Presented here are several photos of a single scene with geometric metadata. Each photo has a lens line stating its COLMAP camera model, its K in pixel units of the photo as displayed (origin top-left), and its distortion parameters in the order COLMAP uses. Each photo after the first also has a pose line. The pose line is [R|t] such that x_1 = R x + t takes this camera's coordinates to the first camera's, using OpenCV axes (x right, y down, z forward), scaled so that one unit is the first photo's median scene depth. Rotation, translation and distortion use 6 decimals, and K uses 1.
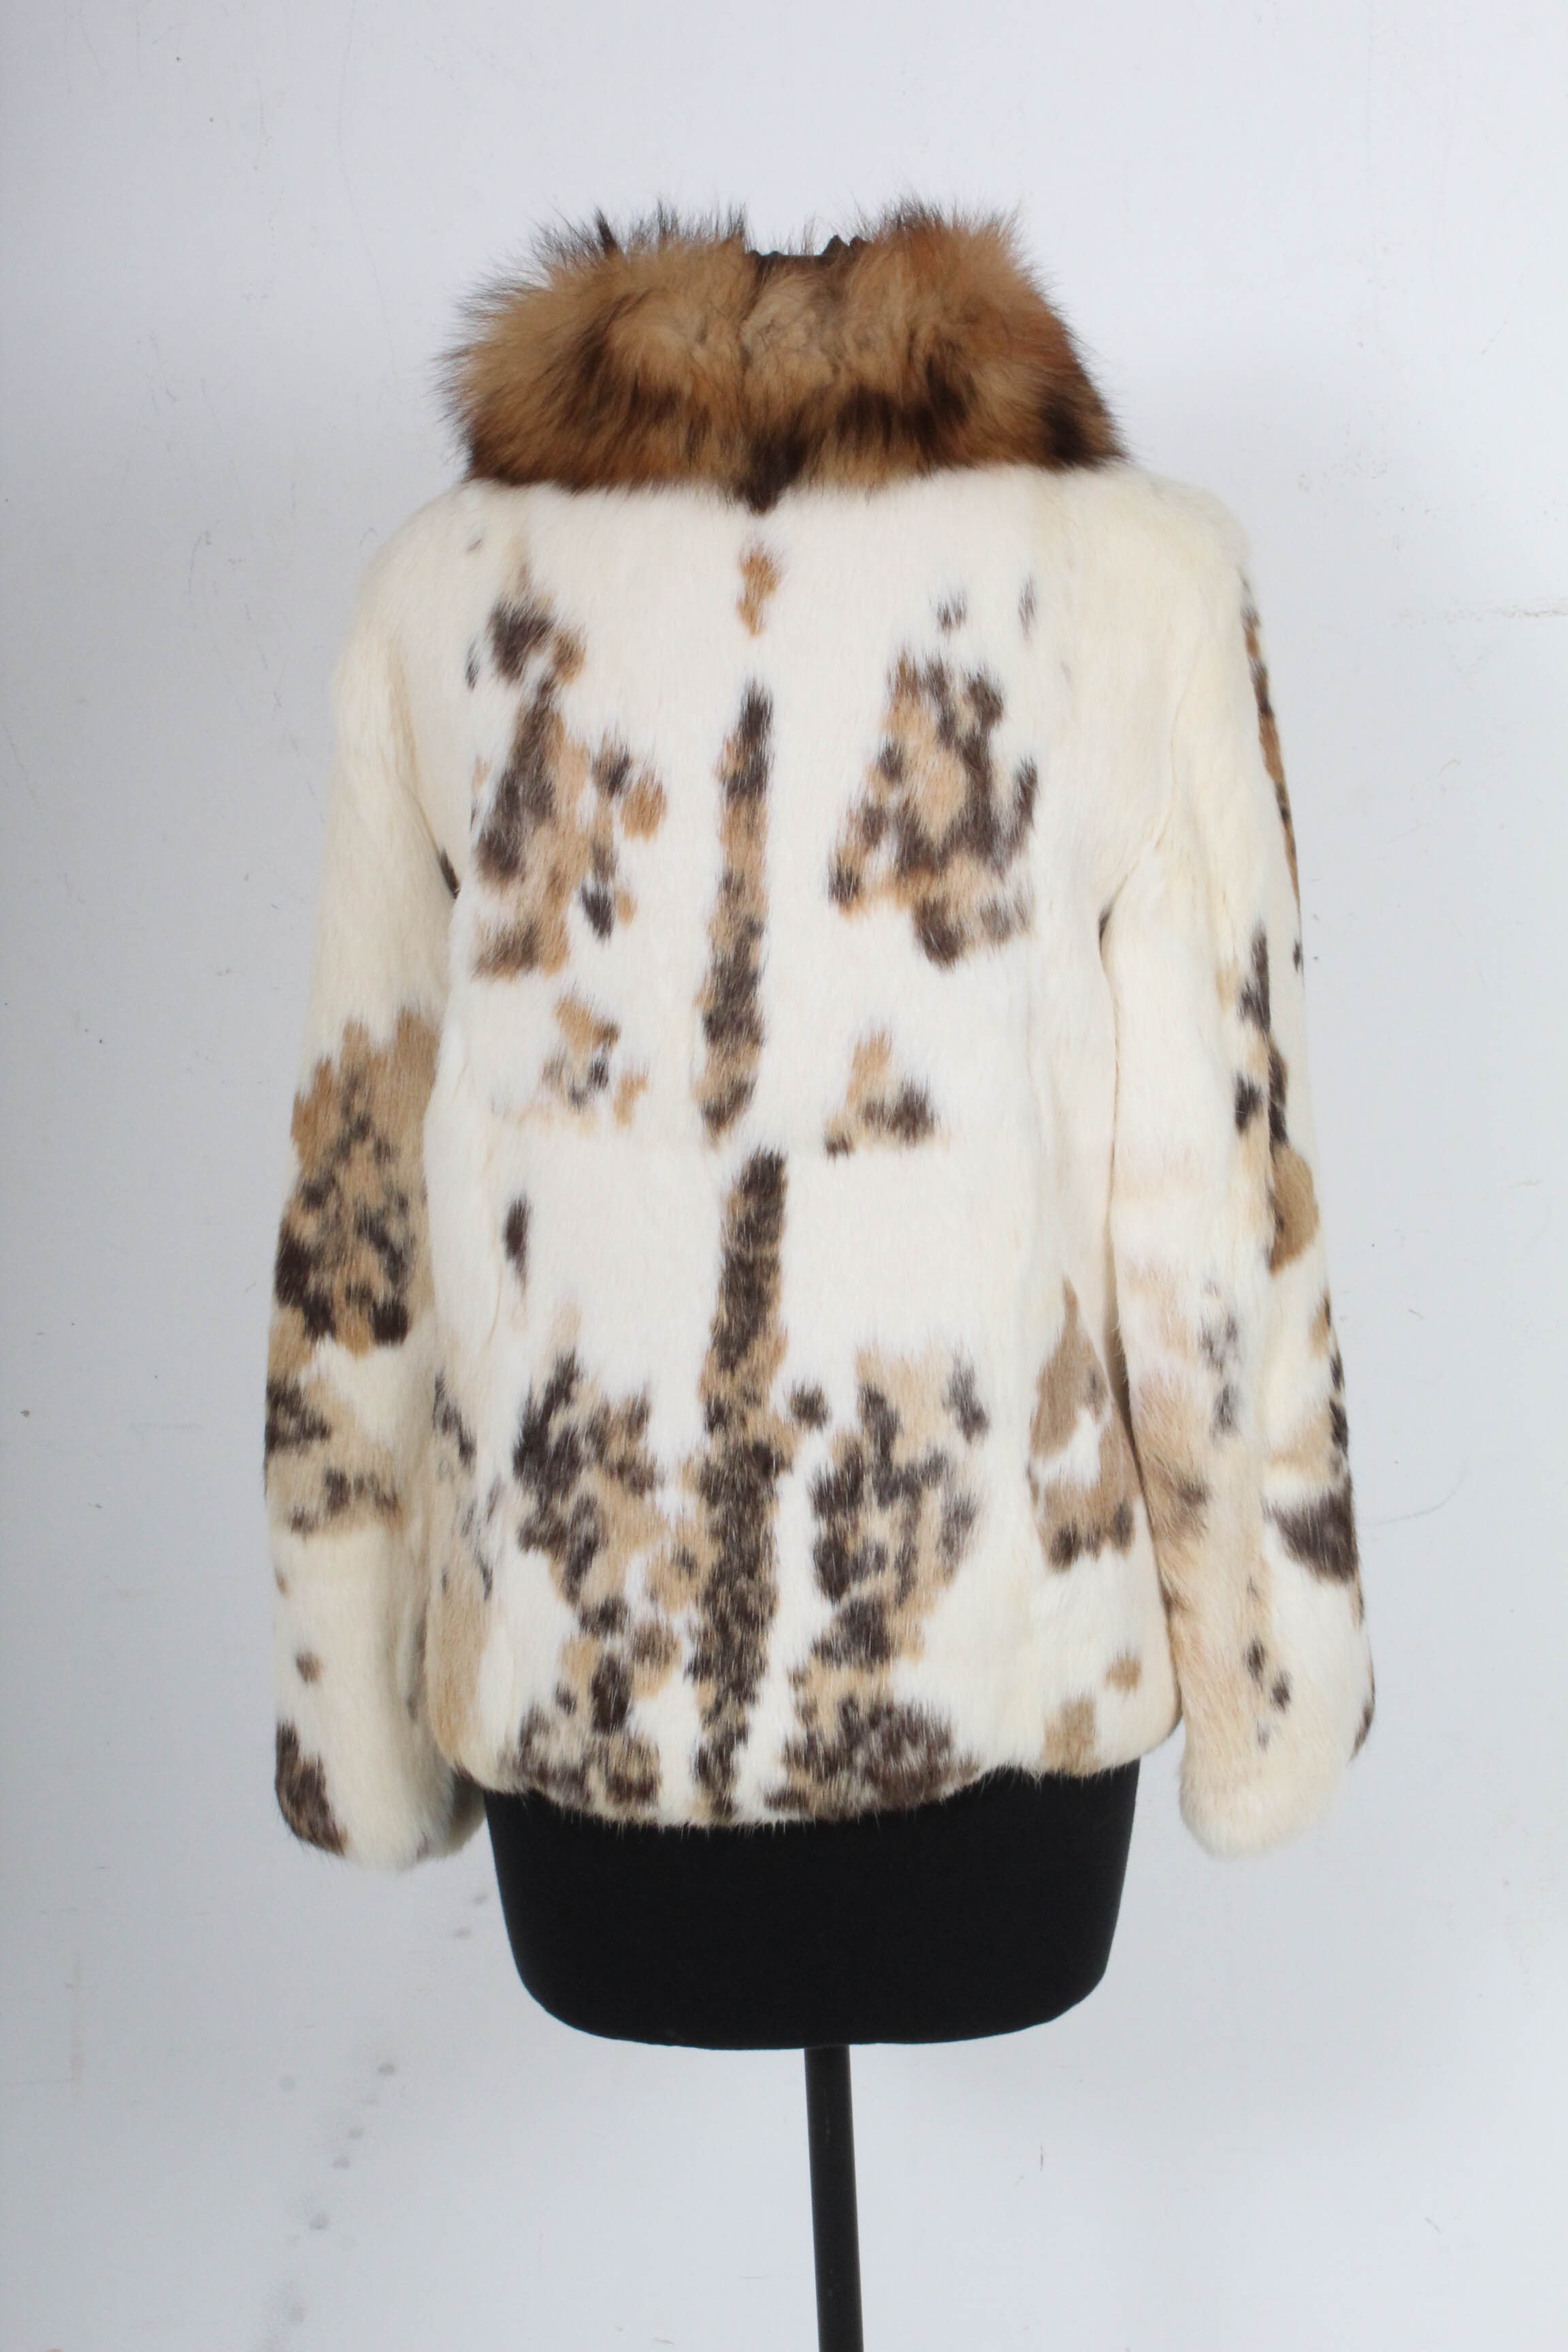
lens RADIAL K [[4136.6, 0, 799.7], [0, 4136.6, 1279.4], [0, 0, 1]] dist [-0.061676, 0.000000]
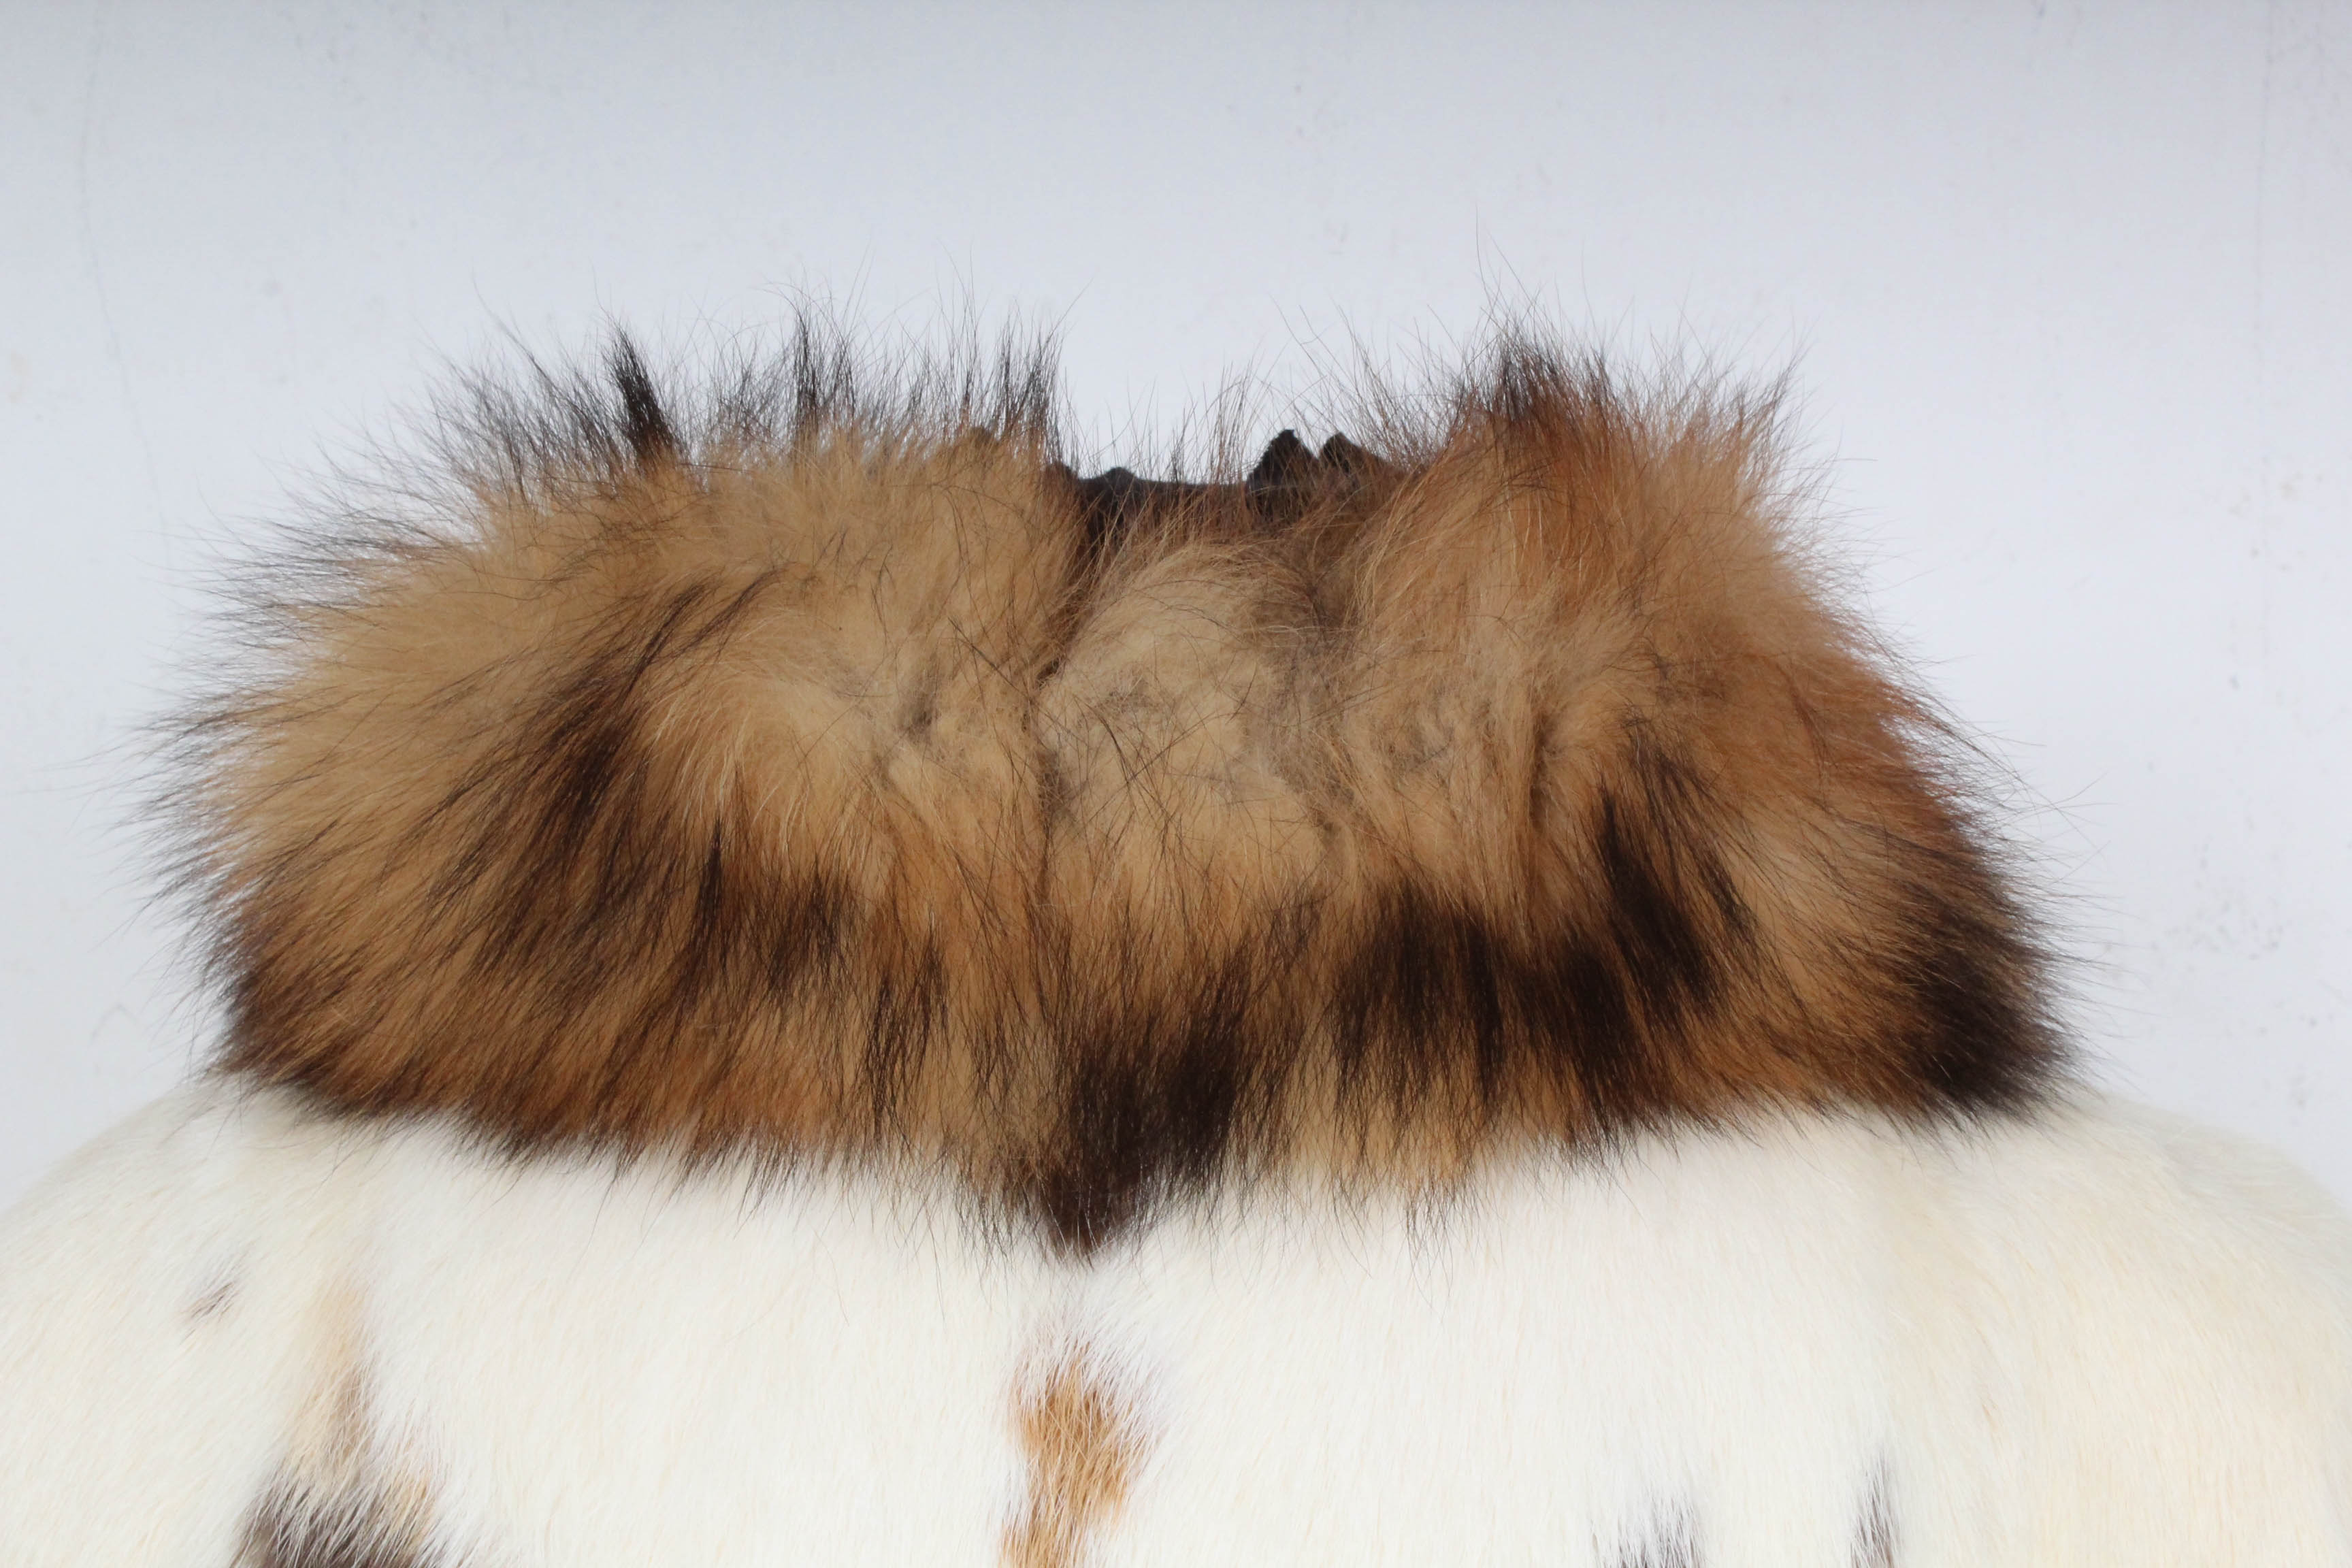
lens RADIAL K [[3631.7, 0, 1174.6], [0, 3631.7, 786.0], [0, 0, 1]] dist [0.066109, 0.000000]
pose [[0.996034, 0.028482, 0.084296, -0.027616], [-0.015940, 0.989175, -0.145874, -0.179732], [-0.087538, 0.143952, 0.985705, 0.705855]]
